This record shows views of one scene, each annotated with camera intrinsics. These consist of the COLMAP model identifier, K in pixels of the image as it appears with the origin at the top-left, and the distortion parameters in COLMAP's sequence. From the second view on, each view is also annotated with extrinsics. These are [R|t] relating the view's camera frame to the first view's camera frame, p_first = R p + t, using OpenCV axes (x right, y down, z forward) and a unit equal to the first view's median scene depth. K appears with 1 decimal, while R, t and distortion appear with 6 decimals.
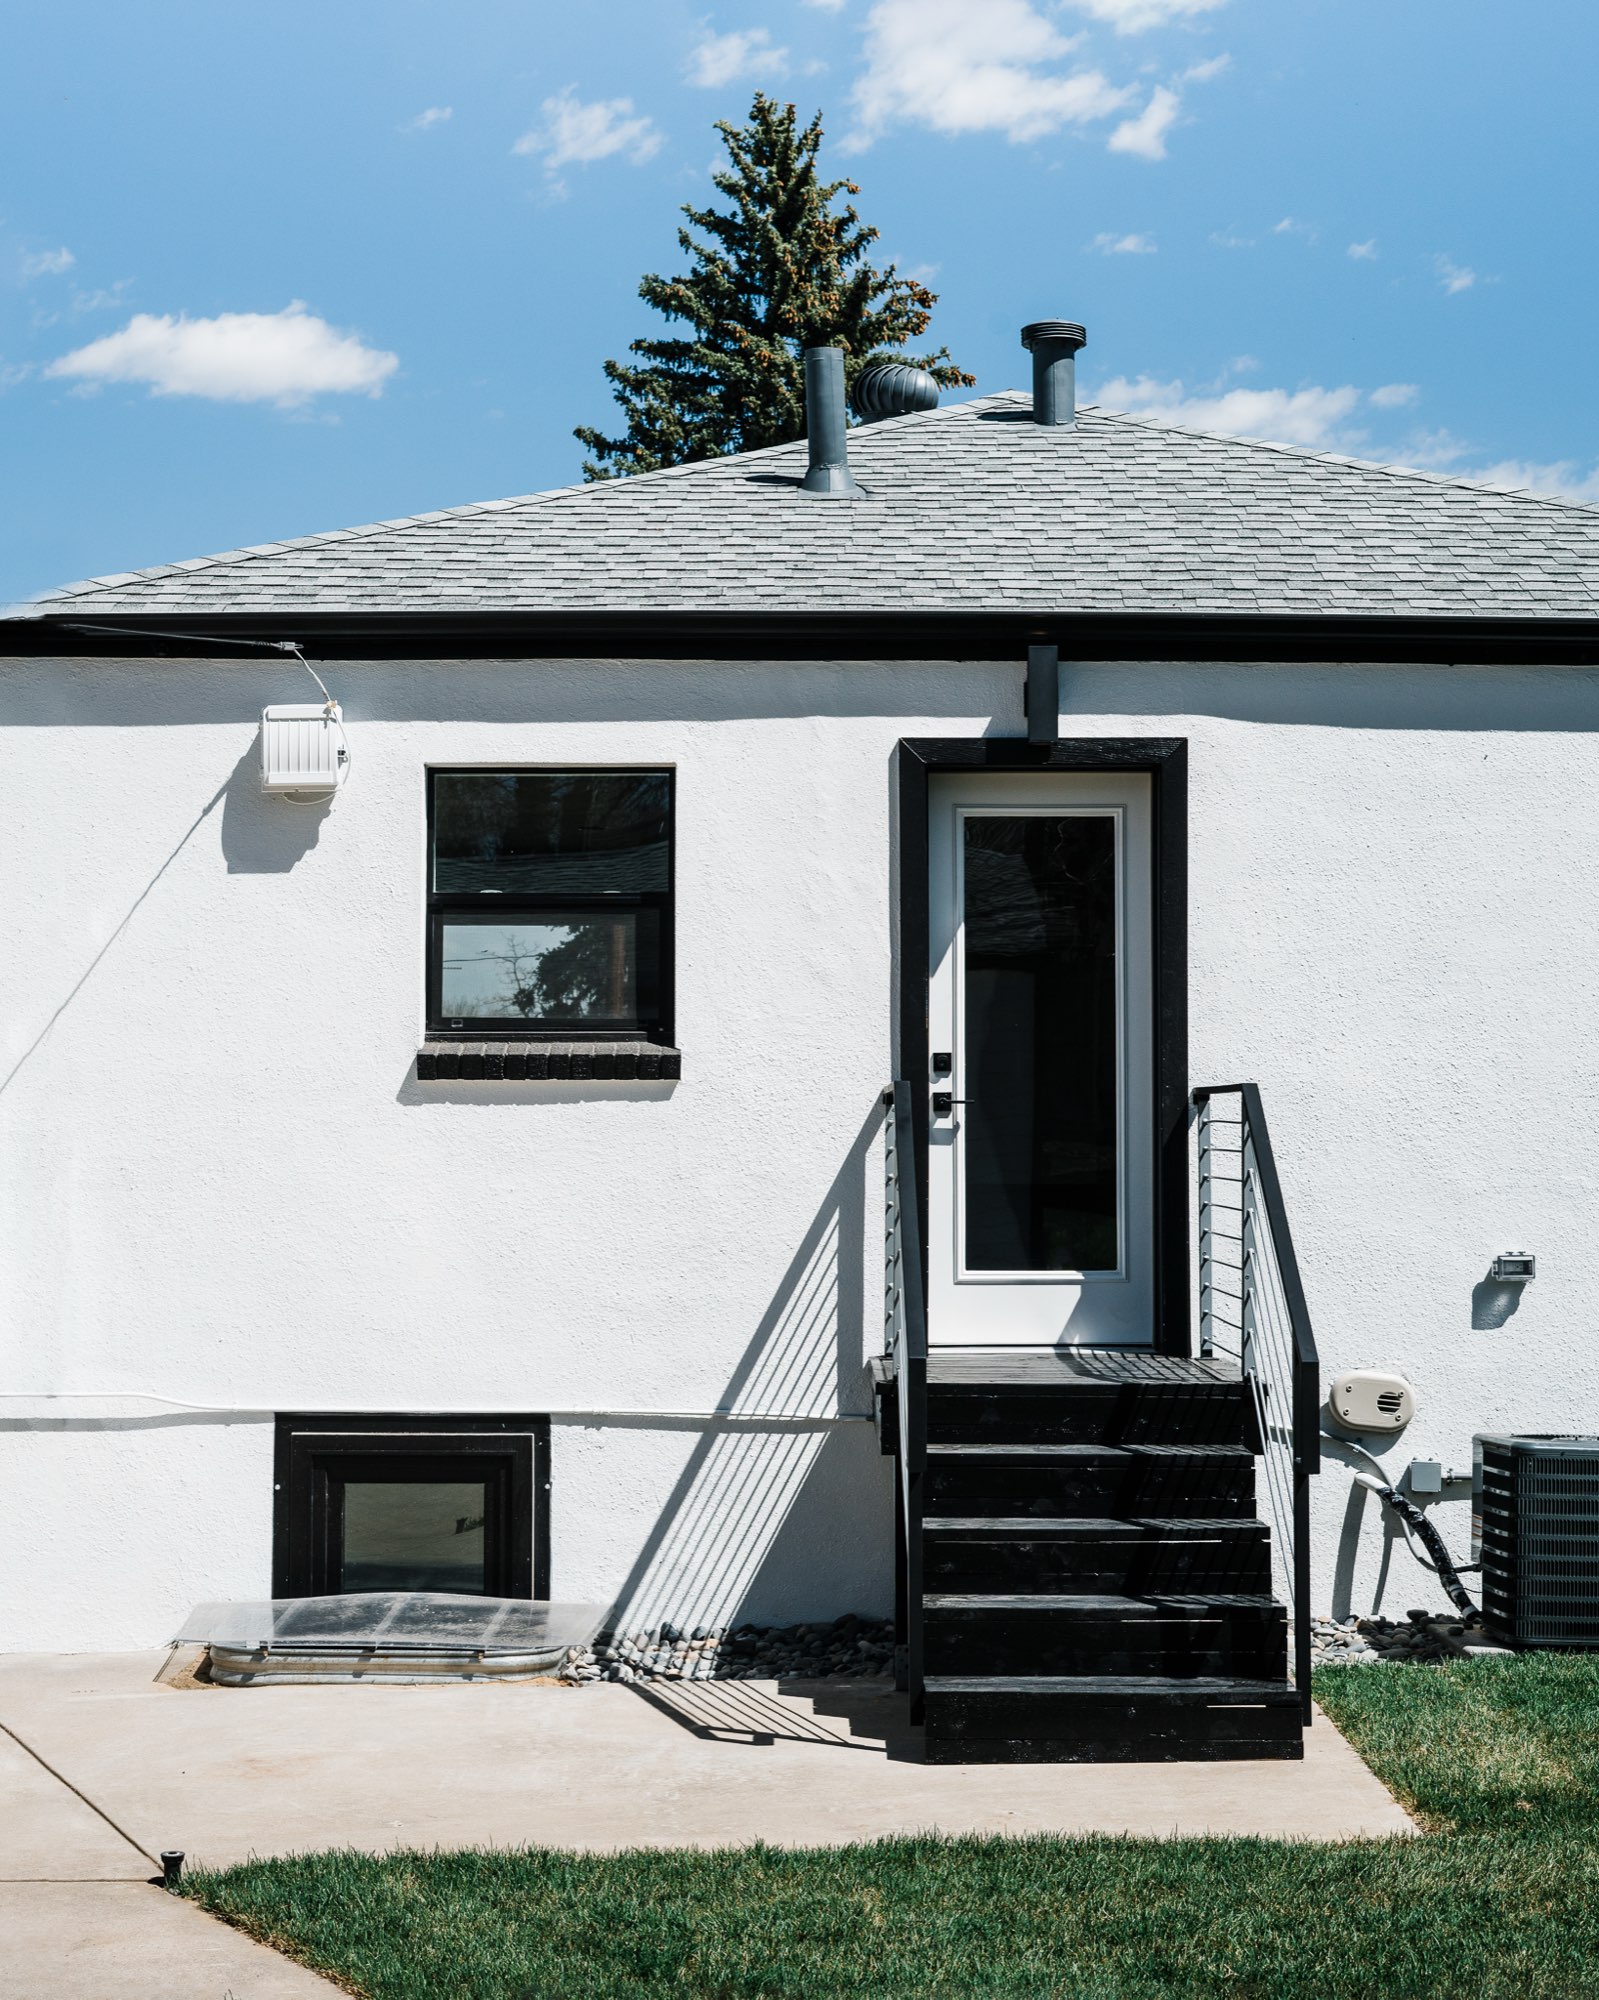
lens RADIAL K [[3705.9, 0, 800.1], [0, 3705.9, 1037.1], [0, 0, 1]] dist [0.021879, 0.138385]
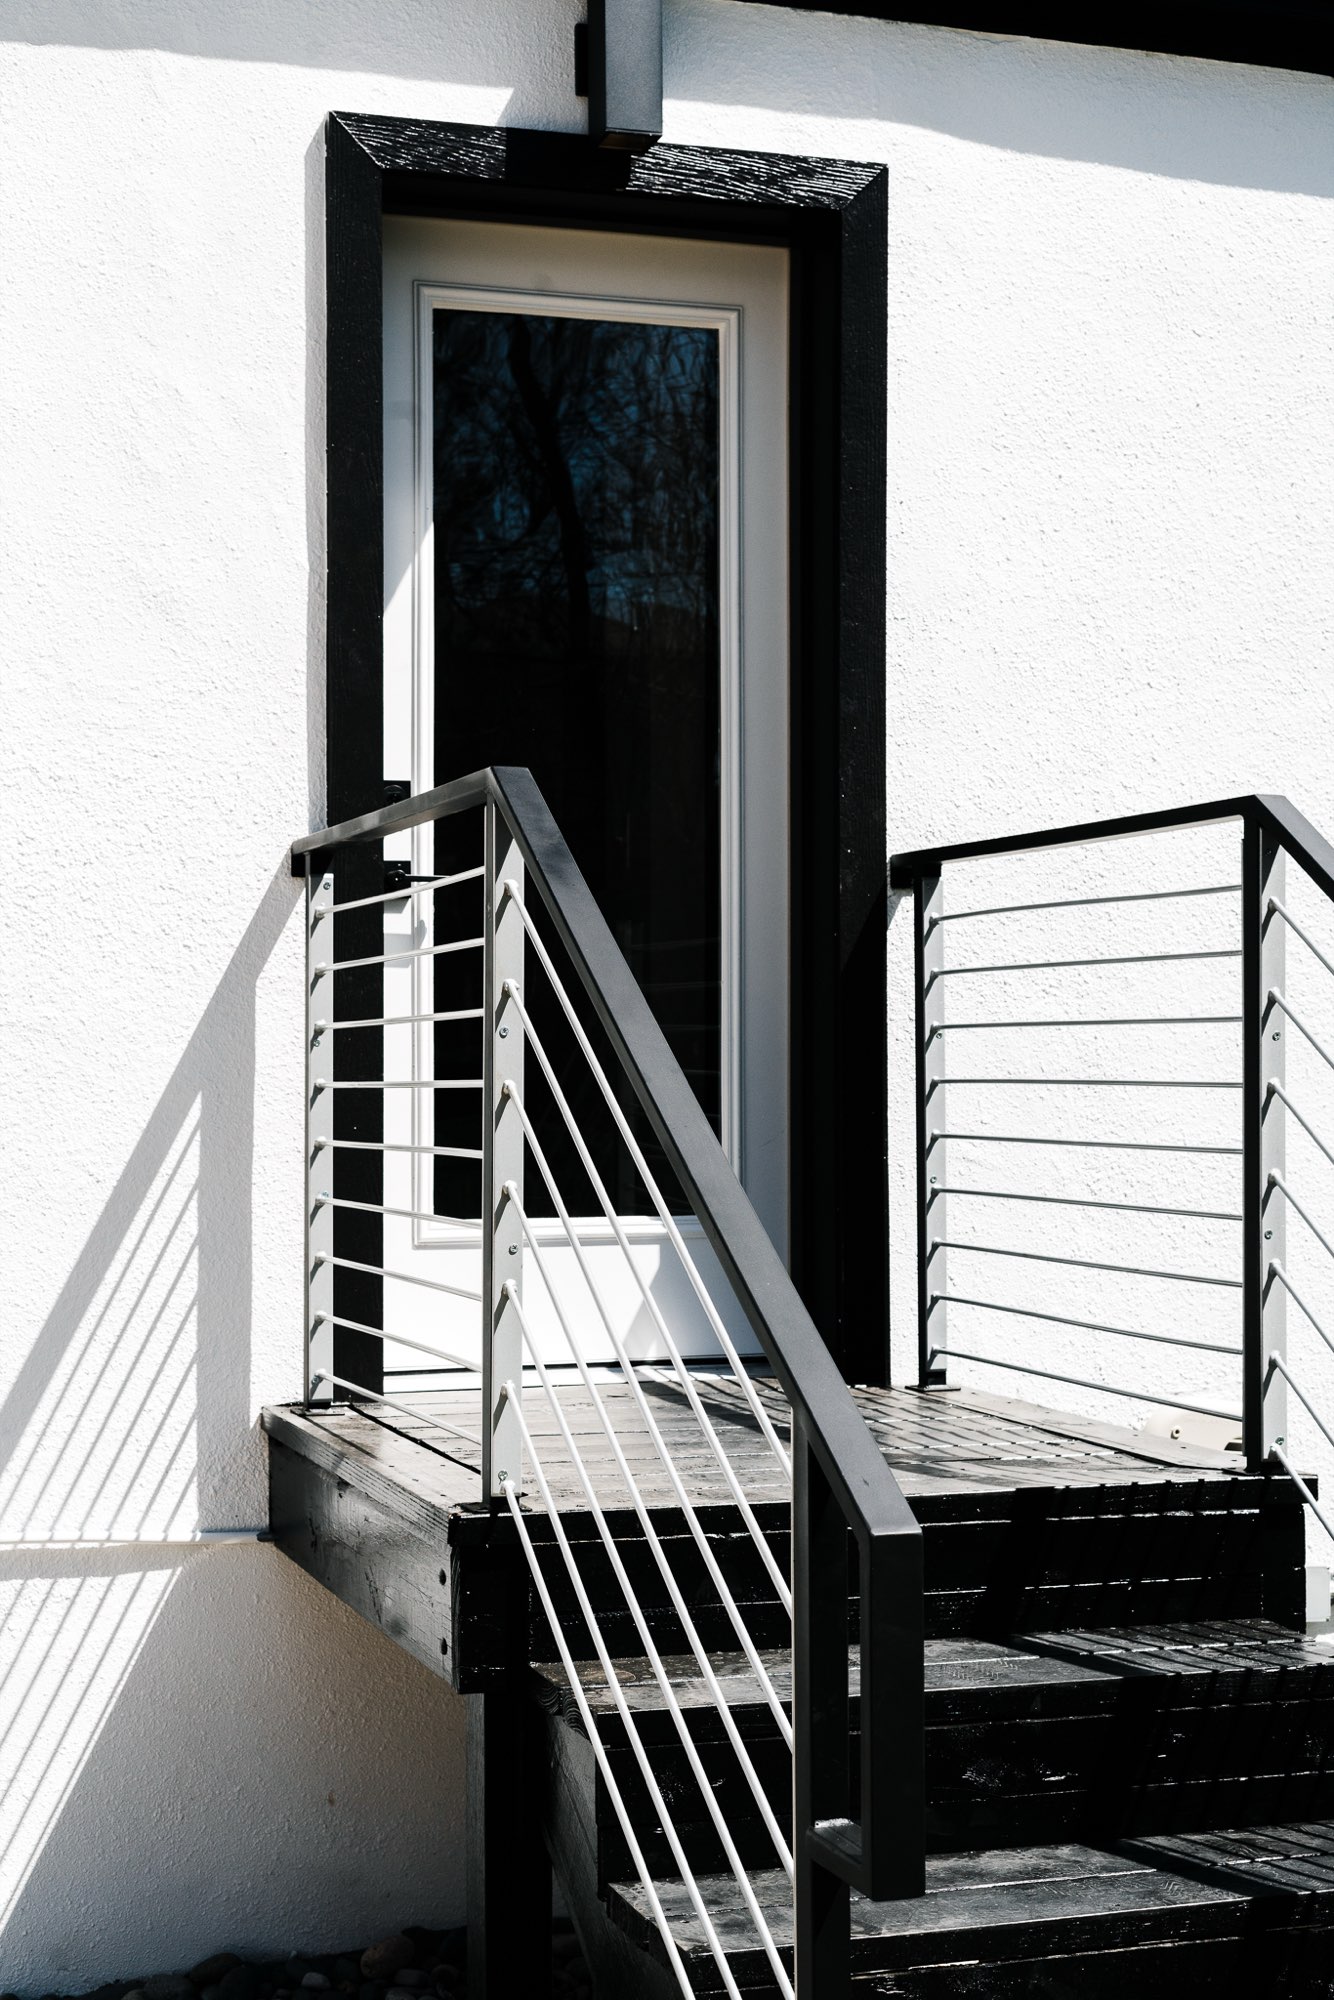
lens RADIAL K [[3038.7, 0, 666.5], [0, 3038.7, 1024.4], [0, 0, 1]] dist [-0.028056, -0.052863]
pose [[0.948704, 0.001340, 0.316163, -0.055662], [-0.008274, 0.999754, 0.020593, 0.028708], [-0.316057, -0.022153, 0.948481, 0.614086]]
